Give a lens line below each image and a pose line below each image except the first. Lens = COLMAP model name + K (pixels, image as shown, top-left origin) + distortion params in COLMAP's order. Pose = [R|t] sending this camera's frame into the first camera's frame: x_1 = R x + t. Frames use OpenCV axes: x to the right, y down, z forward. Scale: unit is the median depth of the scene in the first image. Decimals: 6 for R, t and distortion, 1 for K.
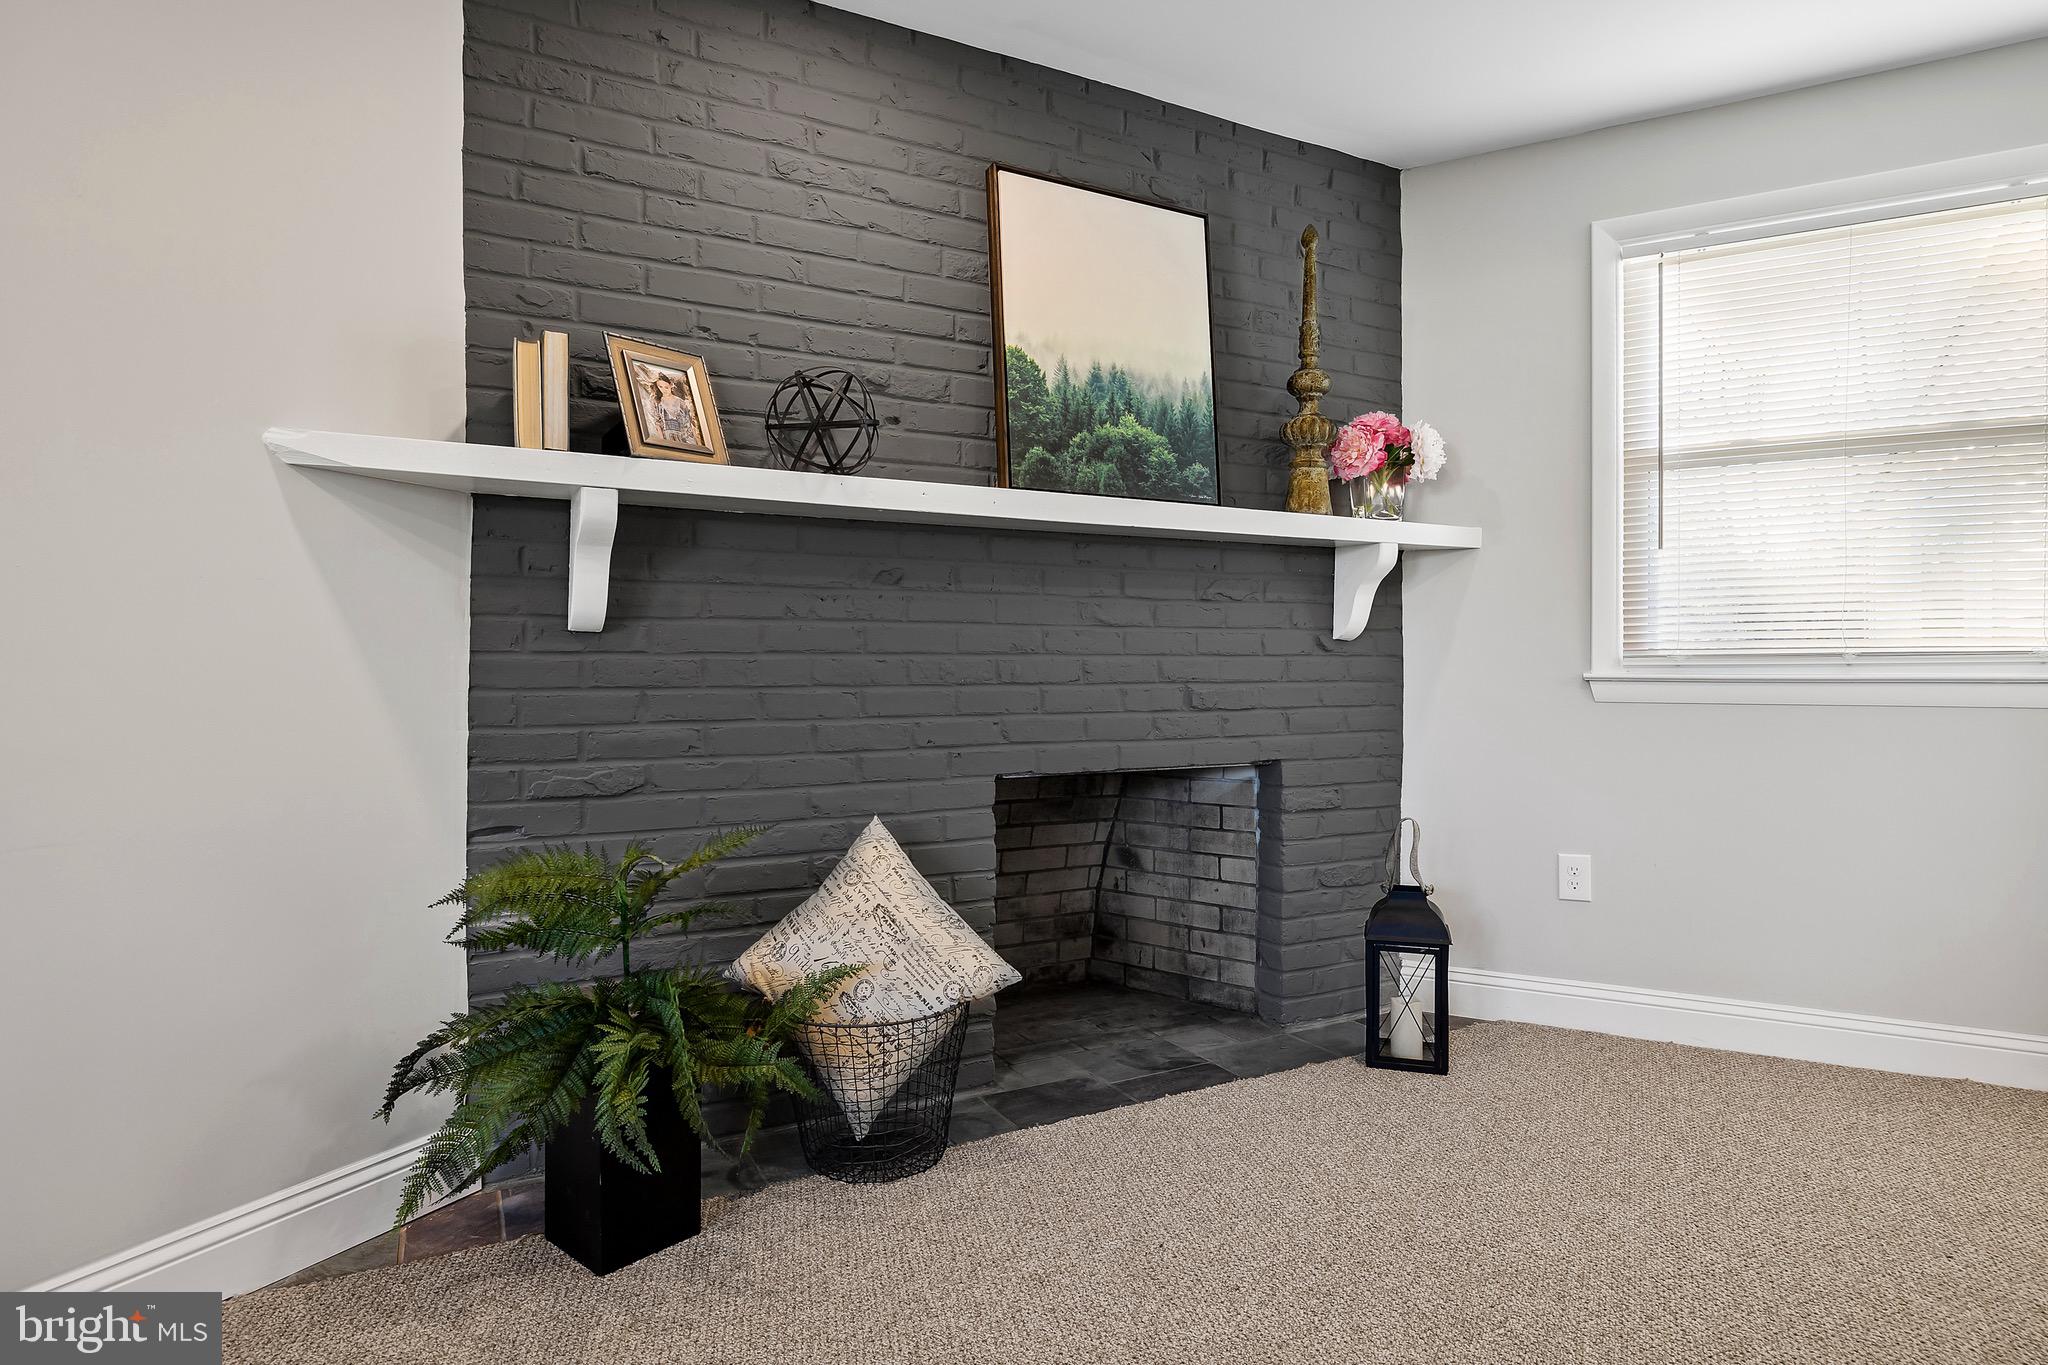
lens RADIAL K [[1122.4, 0, 1024.0], [0, 1122.4, 682.5], [0, 0, 1]] dist [-0.000019, 0.000126]
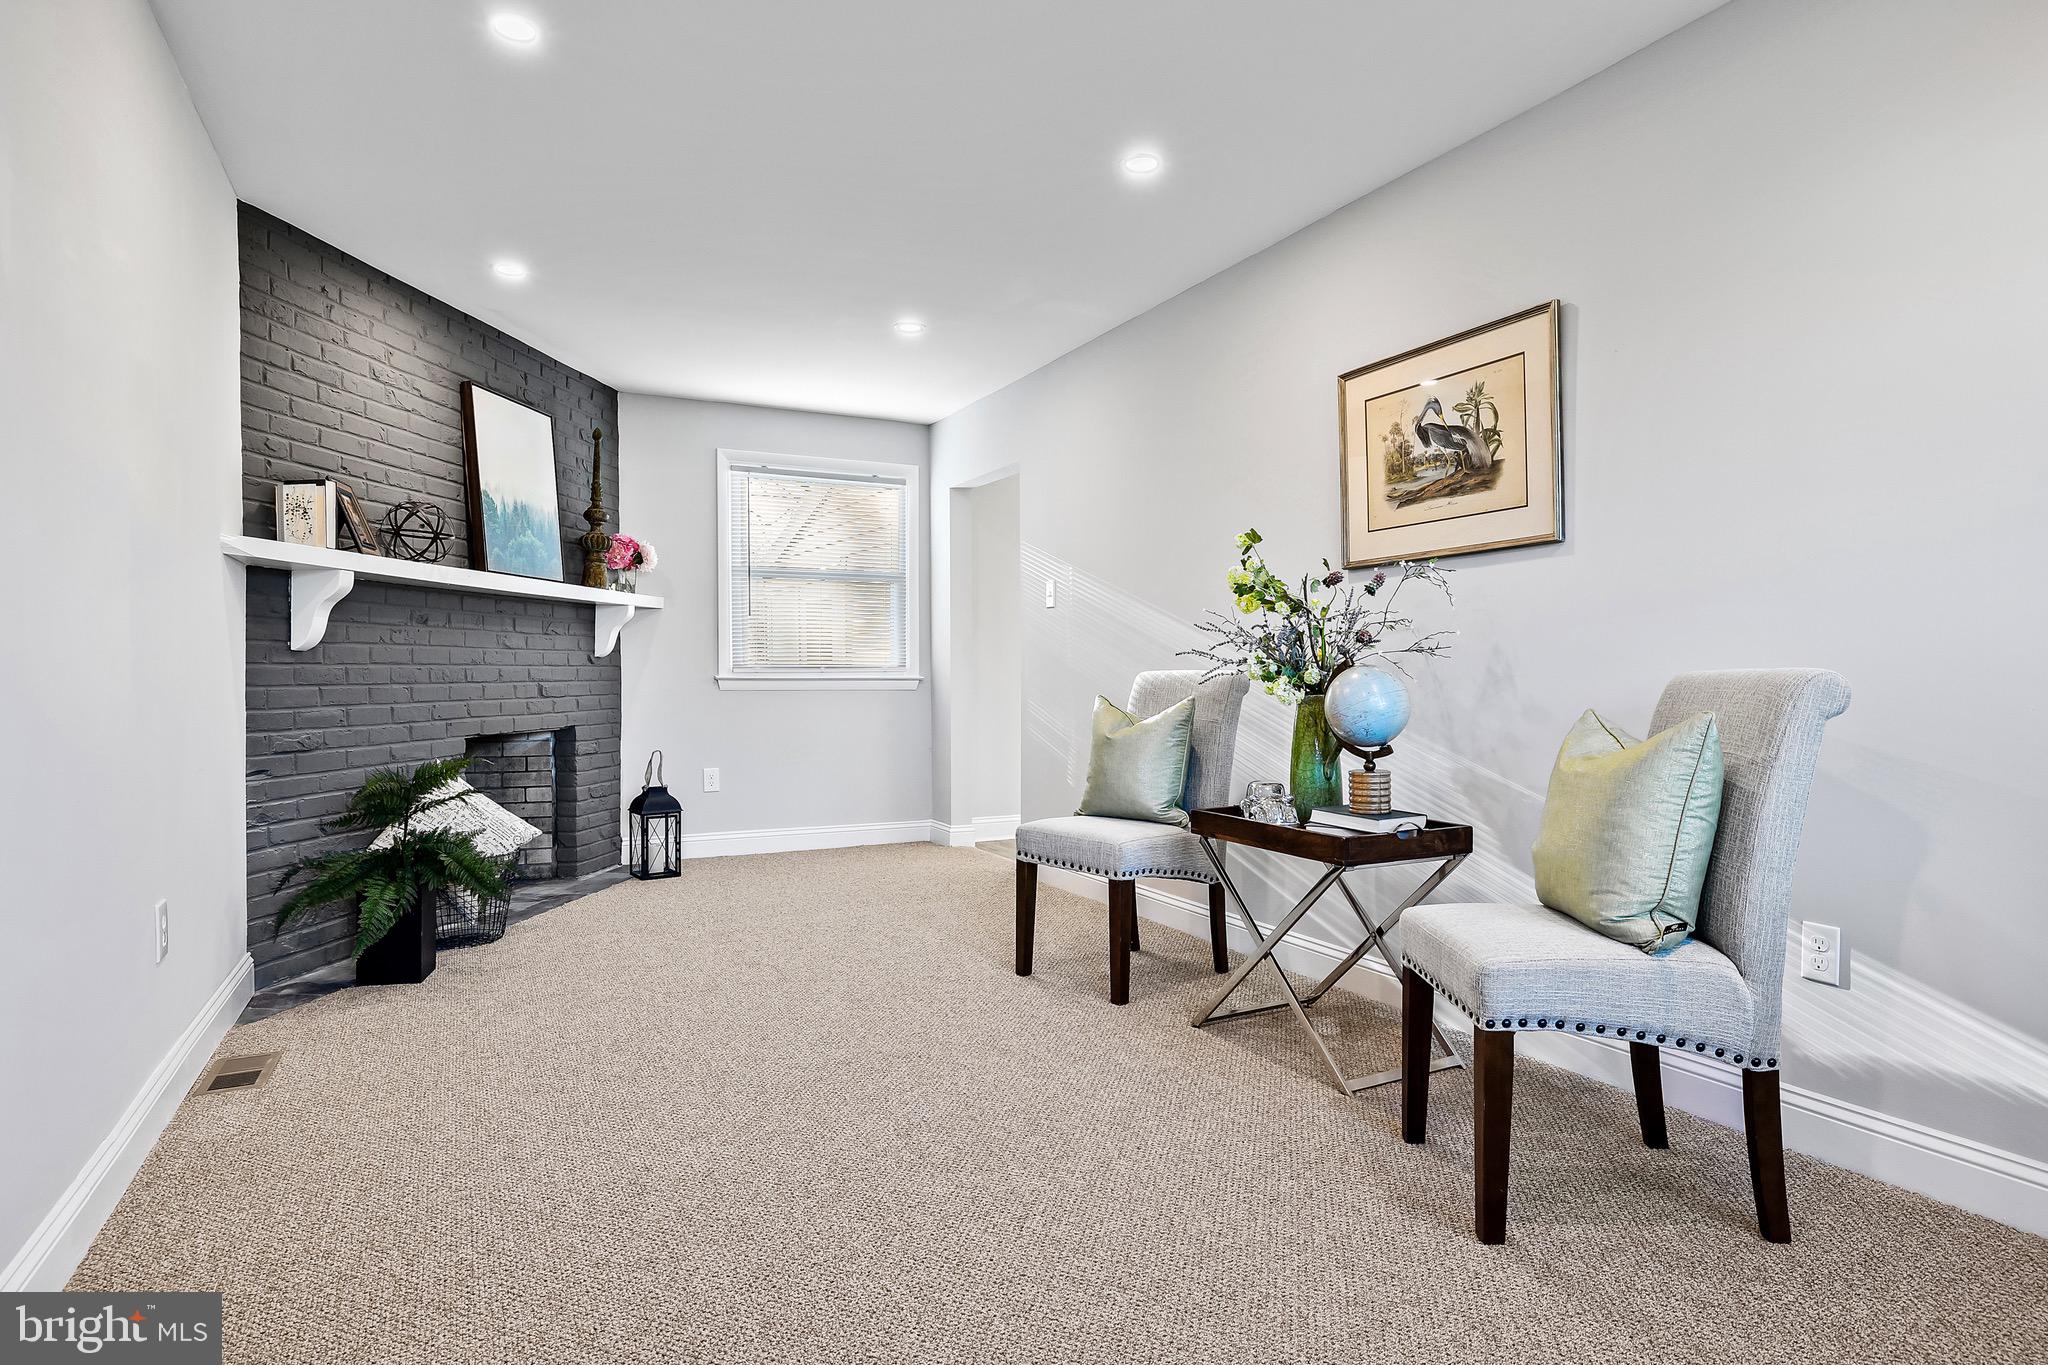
lens RADIAL K [[1122.4, 0, 1024.0], [0, 1122.4, 682.5], [0, 0, 1]] dist [-0.000019, 0.000126]
pose [[0.577557, -0.004521, 0.816338, -0.913779], [0.006628, 0.999978, 0.000849, 0.005726], [-0.816323, 0.004920, 0.577574, -0.667183]]
